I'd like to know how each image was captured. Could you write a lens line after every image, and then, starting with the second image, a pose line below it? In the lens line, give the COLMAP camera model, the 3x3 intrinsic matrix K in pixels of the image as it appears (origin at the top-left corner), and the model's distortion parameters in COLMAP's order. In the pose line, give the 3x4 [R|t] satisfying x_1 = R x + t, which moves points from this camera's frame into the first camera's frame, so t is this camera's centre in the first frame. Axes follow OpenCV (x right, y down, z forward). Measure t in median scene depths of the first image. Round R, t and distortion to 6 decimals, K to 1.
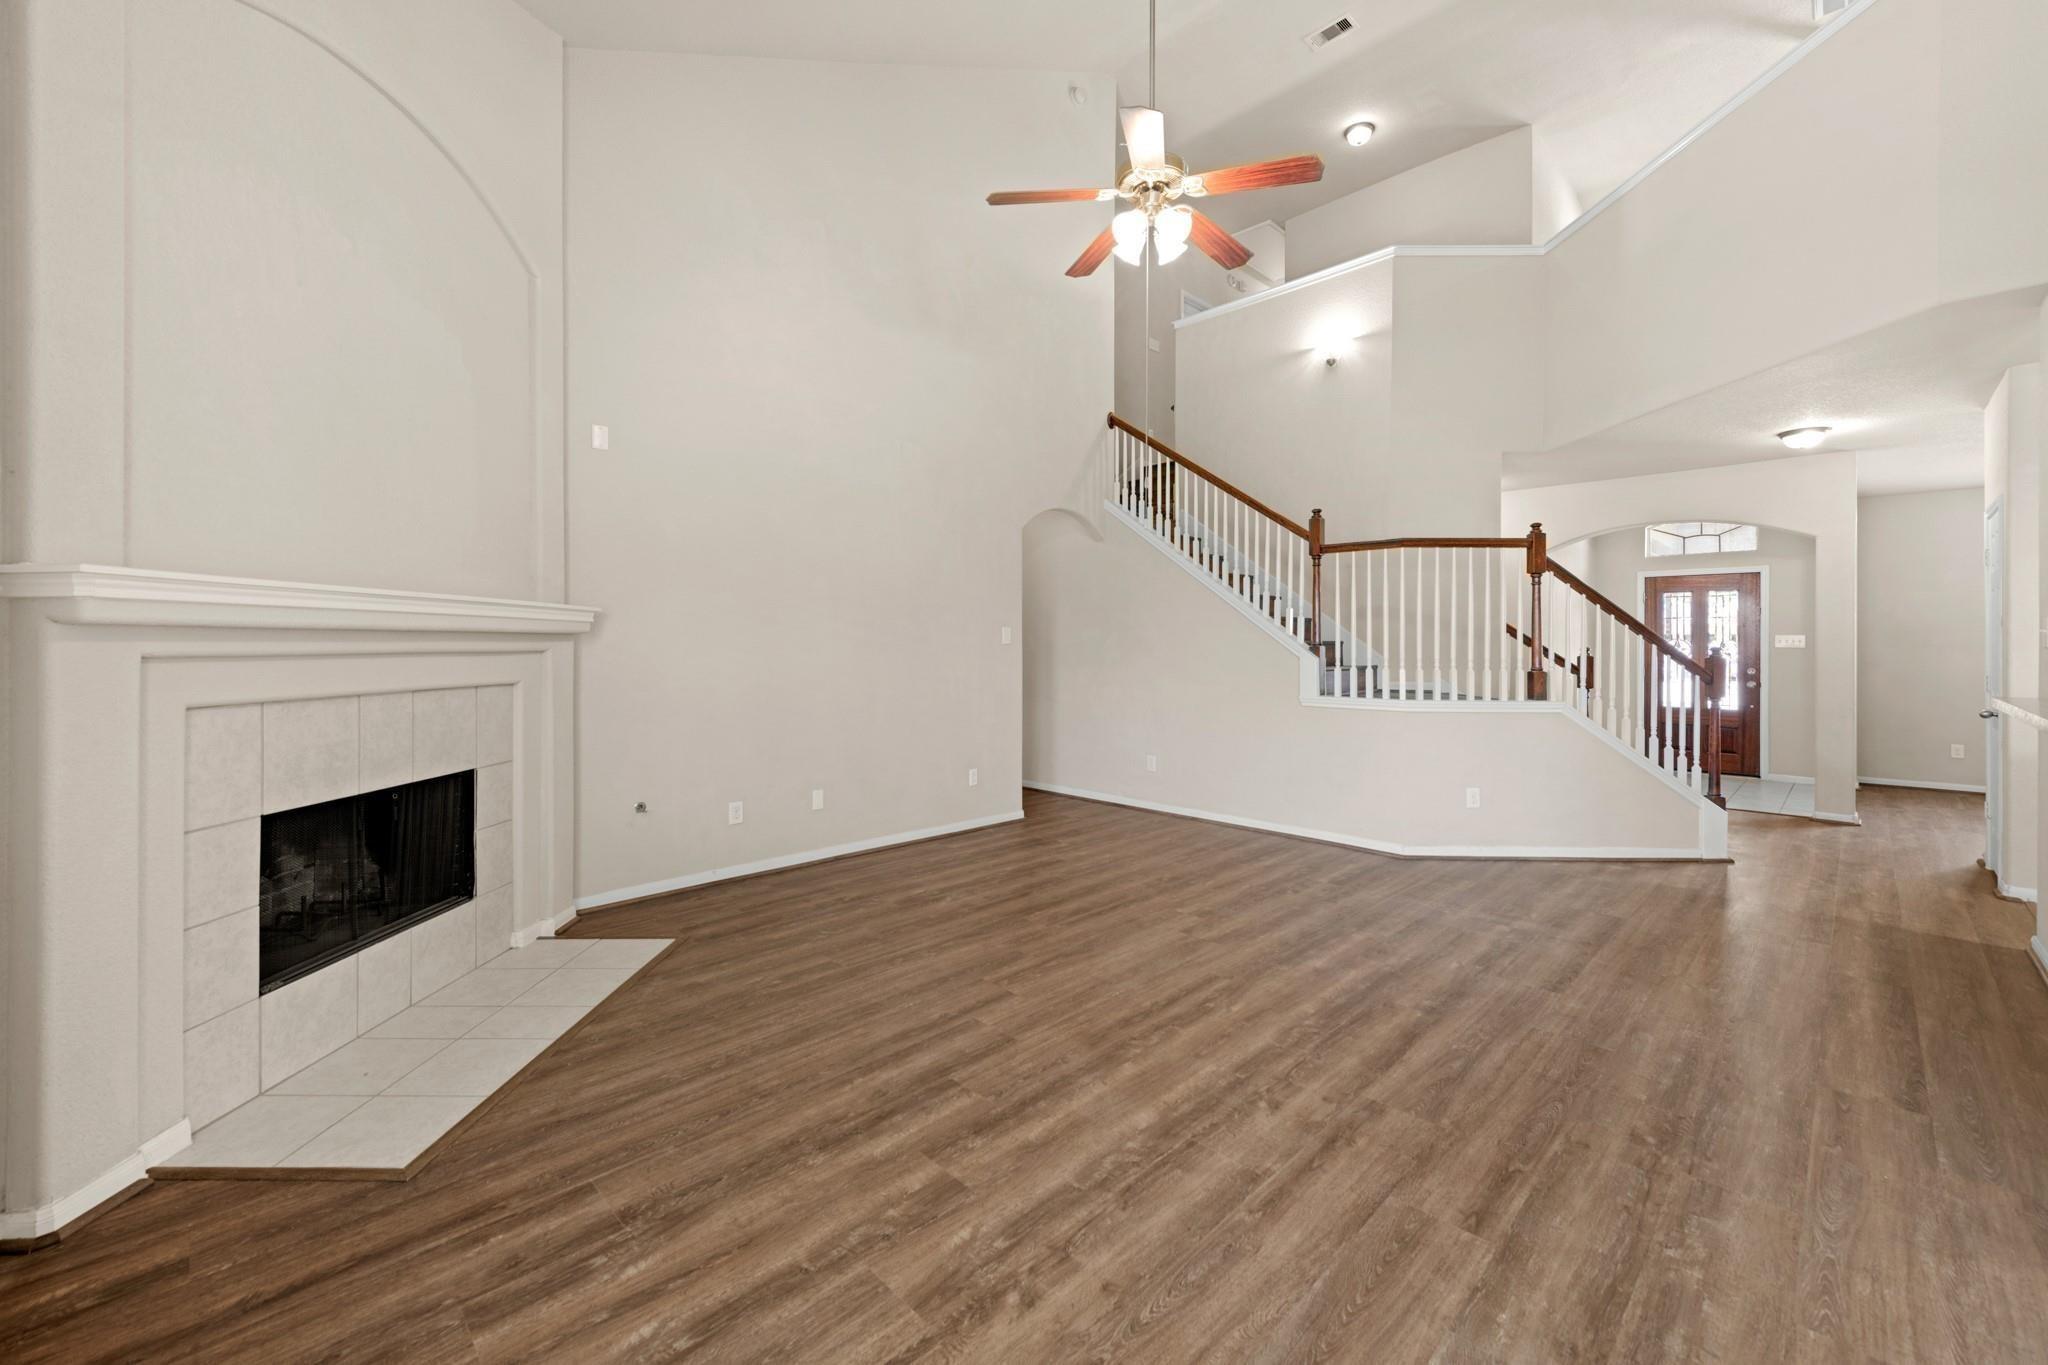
lens RADIAL K [[809.7, 0, 1021.7], [0, 809.7, 648.7], [0, 0, 1]] dist [0.003749, 0.000166]
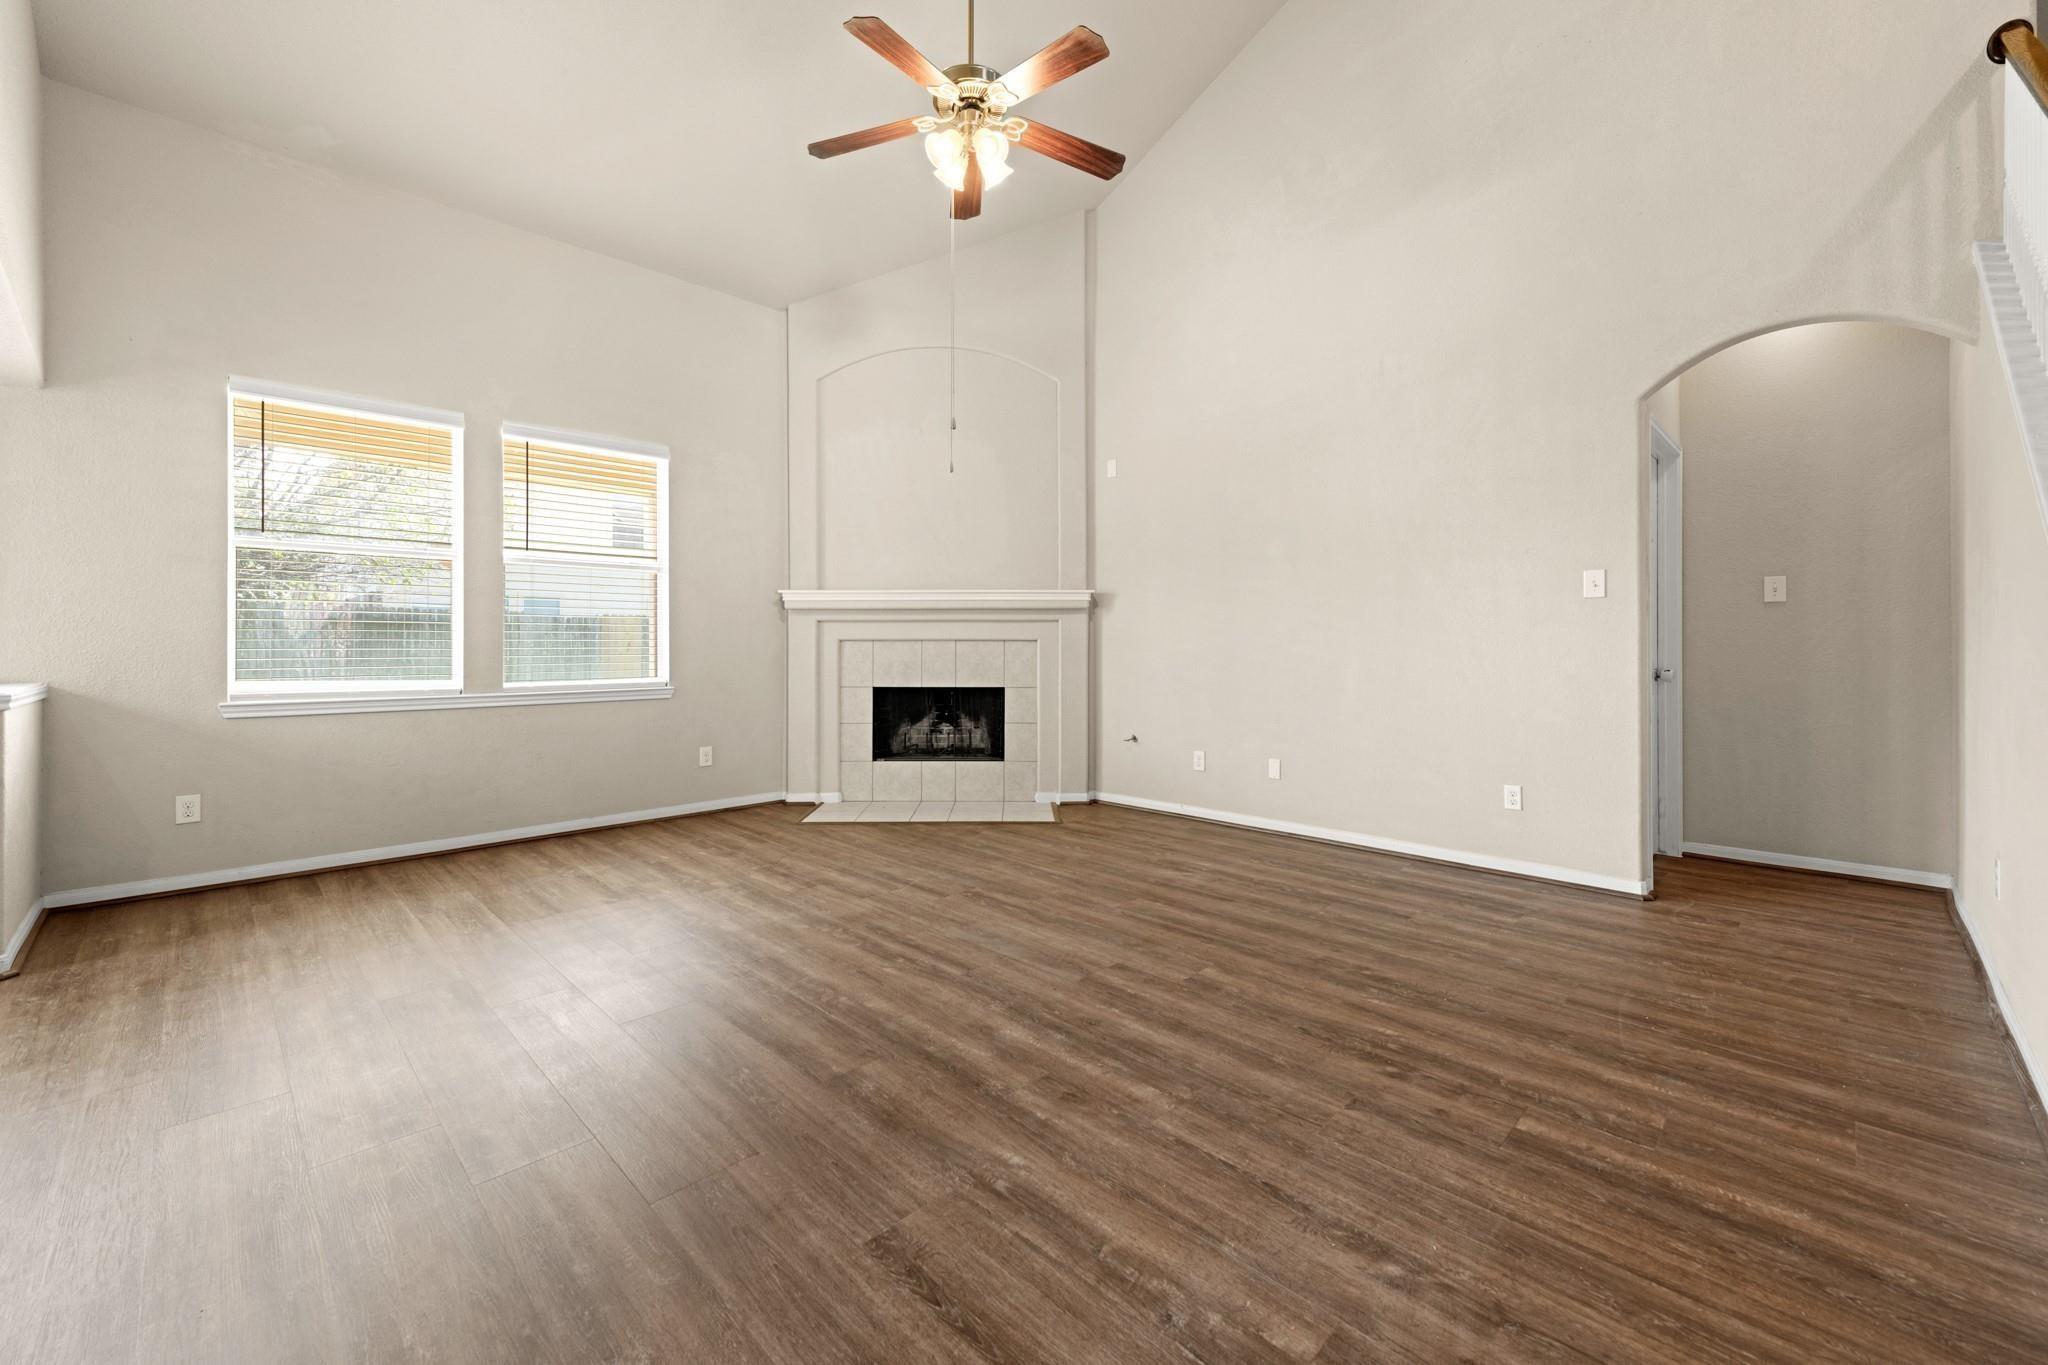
lens RADIAL K [[809.7, 0, 1024.0], [0, 809.7, 646.1], [0, 0, 1]] dist [0.003749, 0.000166]
pose [[0.019205, 0.000081, -0.999816, 1.056359], [-0.002665, 0.999996, 0.000030, 0.057935], [0.999812, 0.002664, 0.019205, 0.993984]]
